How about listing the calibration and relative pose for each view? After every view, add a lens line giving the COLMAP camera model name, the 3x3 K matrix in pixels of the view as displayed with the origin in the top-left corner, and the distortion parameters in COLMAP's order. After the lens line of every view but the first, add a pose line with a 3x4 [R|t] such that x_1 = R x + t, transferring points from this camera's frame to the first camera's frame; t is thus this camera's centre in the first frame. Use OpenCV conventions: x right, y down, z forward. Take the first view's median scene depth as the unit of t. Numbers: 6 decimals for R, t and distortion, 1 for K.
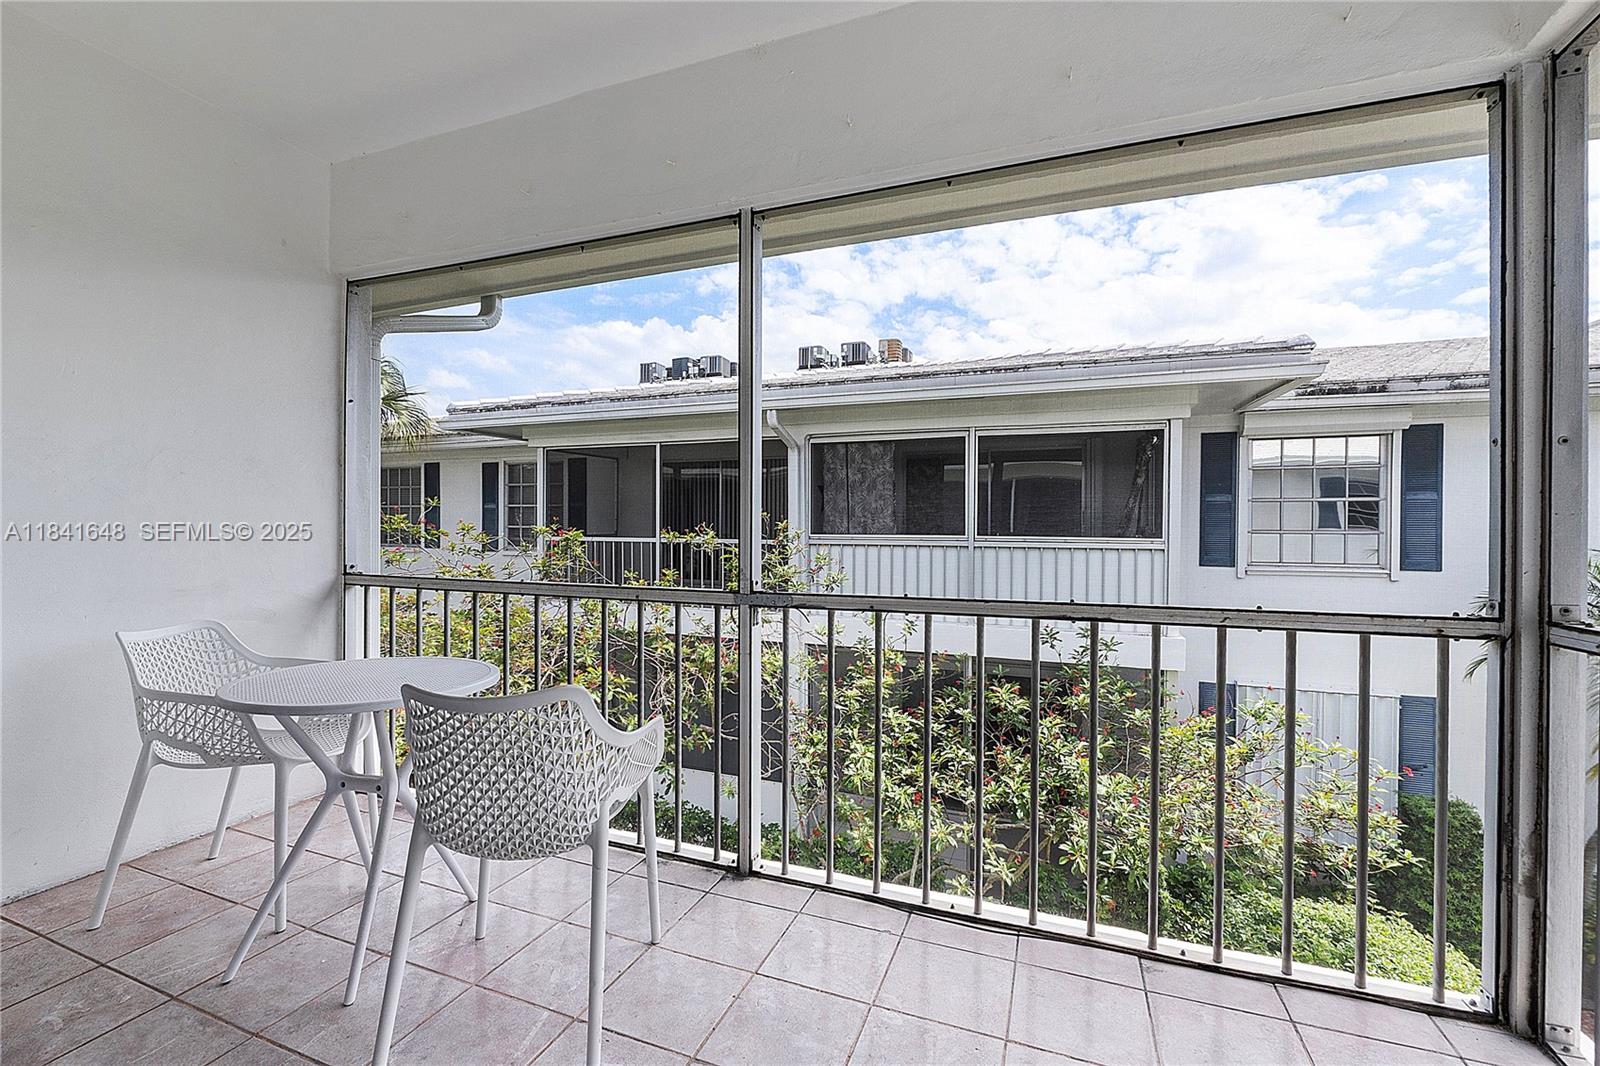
lens RADIAL K [[676.4, 0, 798.1], [0, 676.4, 529.0], [0, 0, 1]] dist [-0.006423, -0.000999]
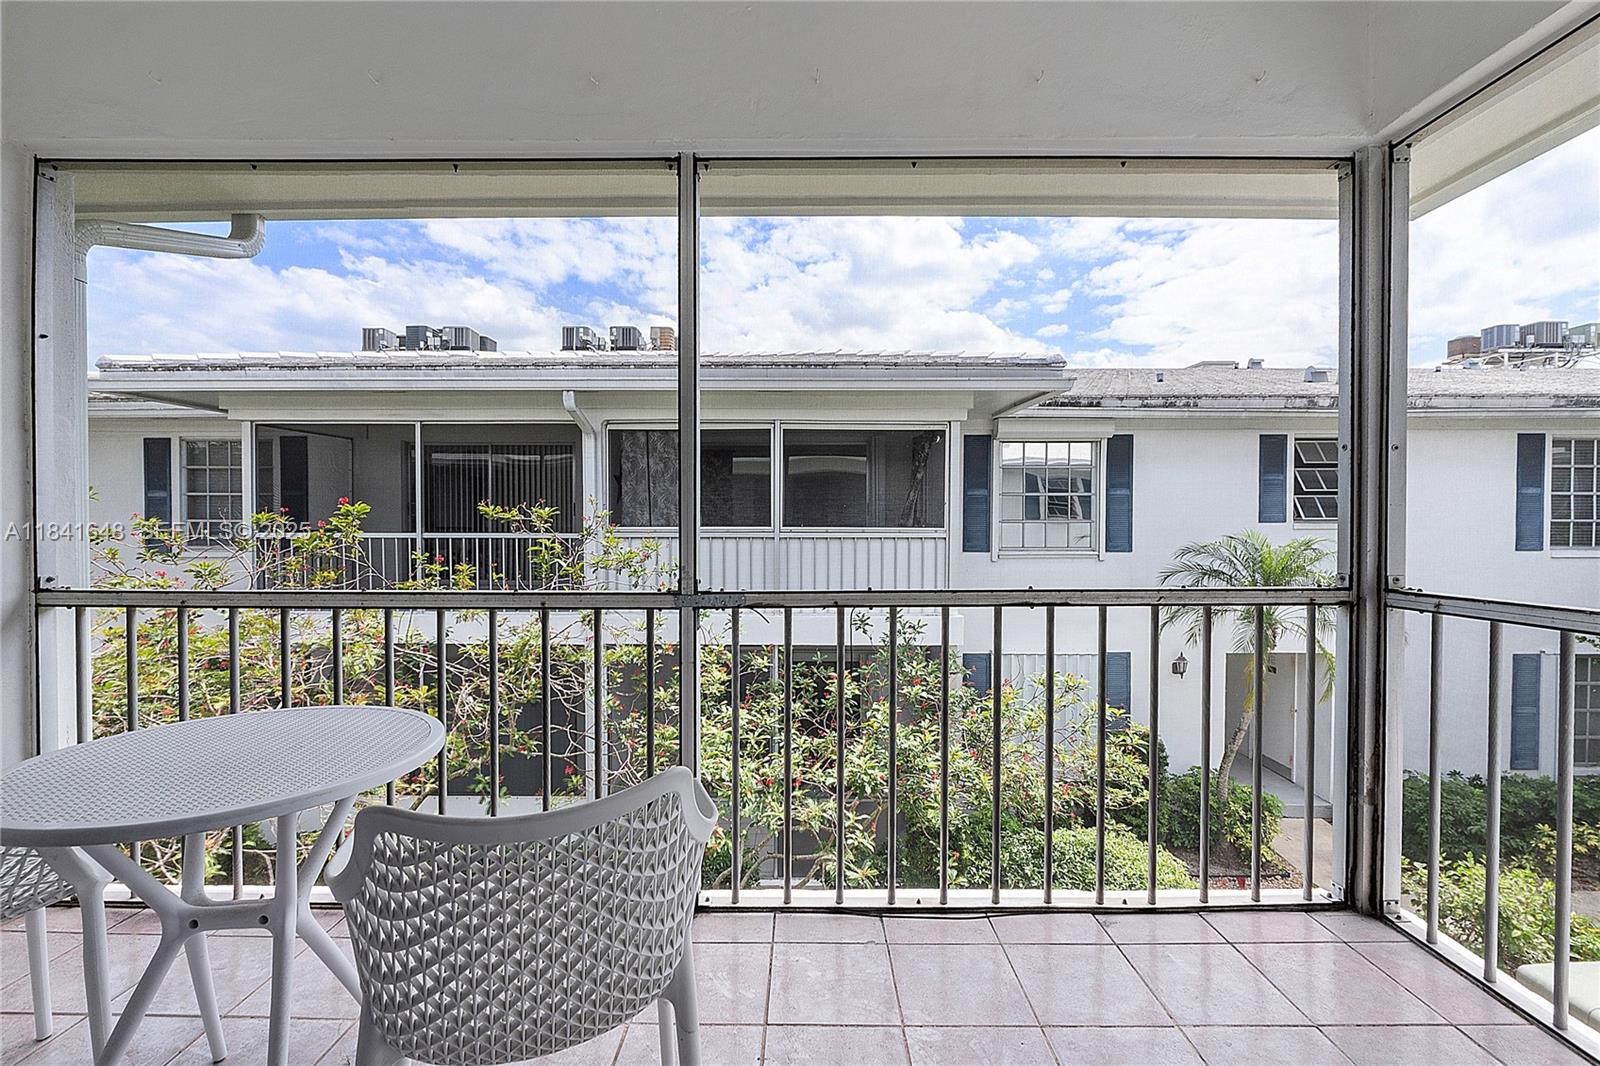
lens RADIAL K [[676.4, 0, 798.1], [0, 676.4, 529.0], [0, 0, 1]] dist [-0.006423, -0.000999]
pose [[0.935051, -0.010052, 0.354371, -0.081450], [0.005890, 0.999900, 0.012823, 0.000098], [-0.354464, -0.009903, 0.935017, 0.041429]]
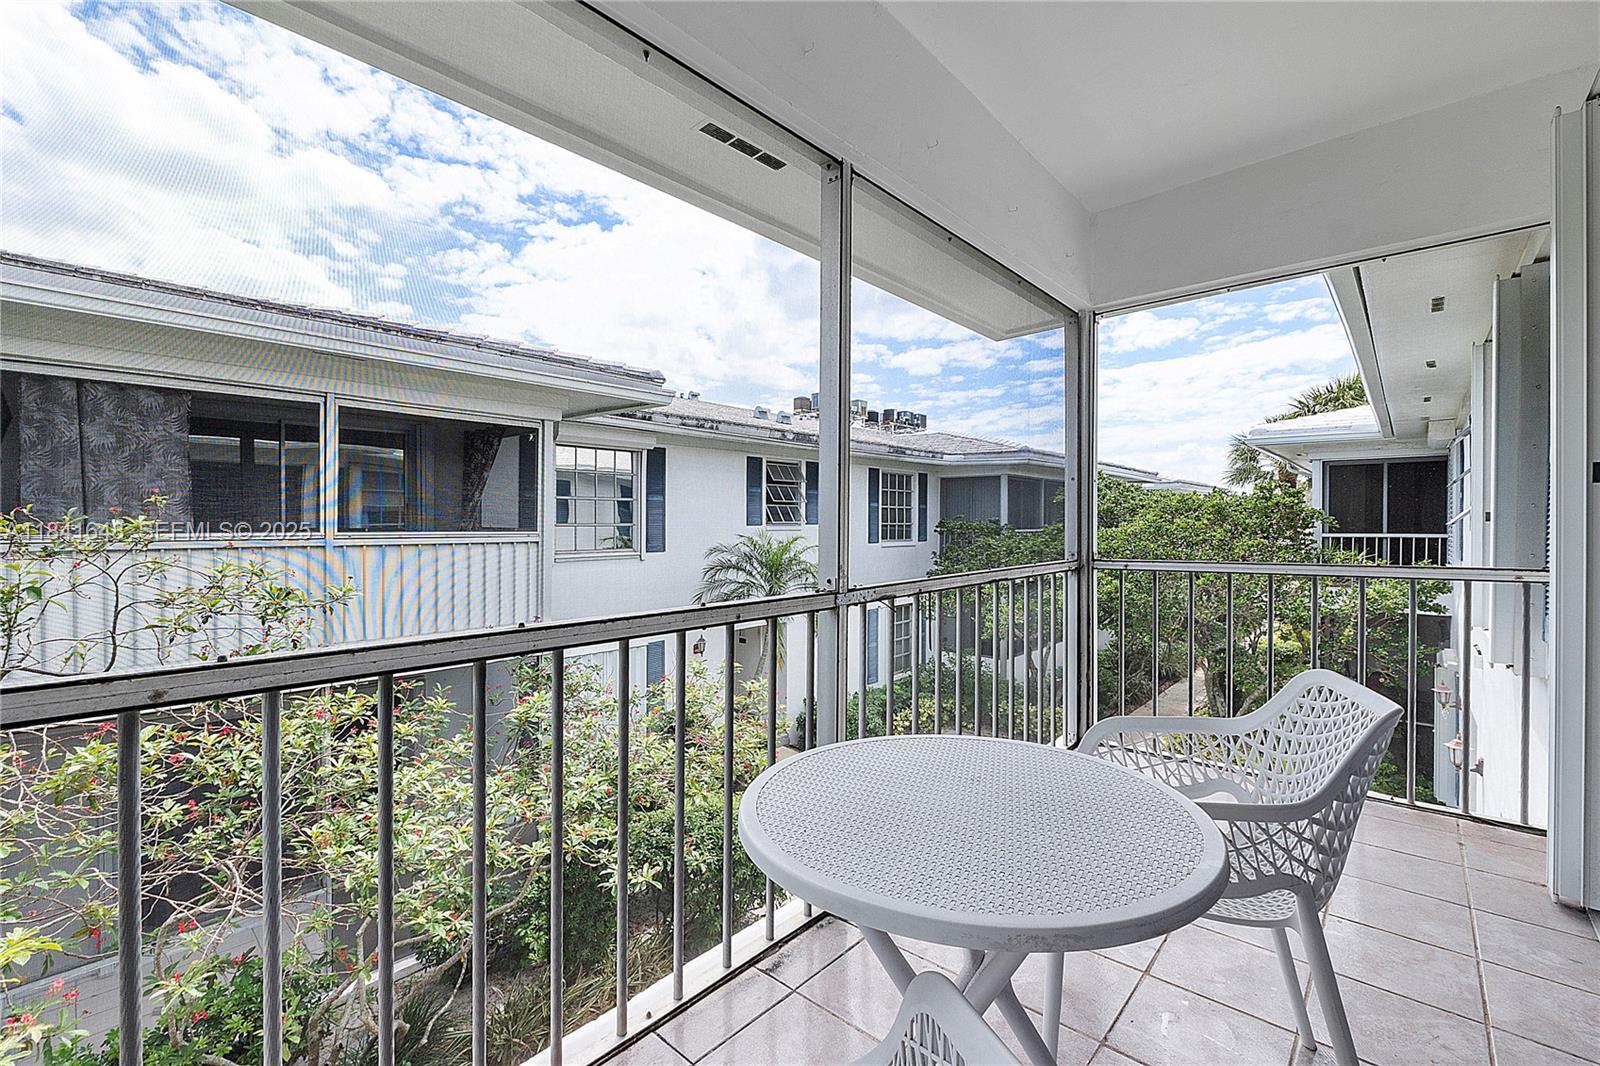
lens RADIAL K [[676.4, 0, 798.1], [0, 676.4, 529.0], [0, 0, 1]] dist [-0.006423, -0.000999]
pose [[0.362234, -0.012996, 0.931996, -0.298945], [0.005629, 0.999915, 0.011756, -0.000008], [-0.932070, 0.000988, 0.362277, 0.233074]]
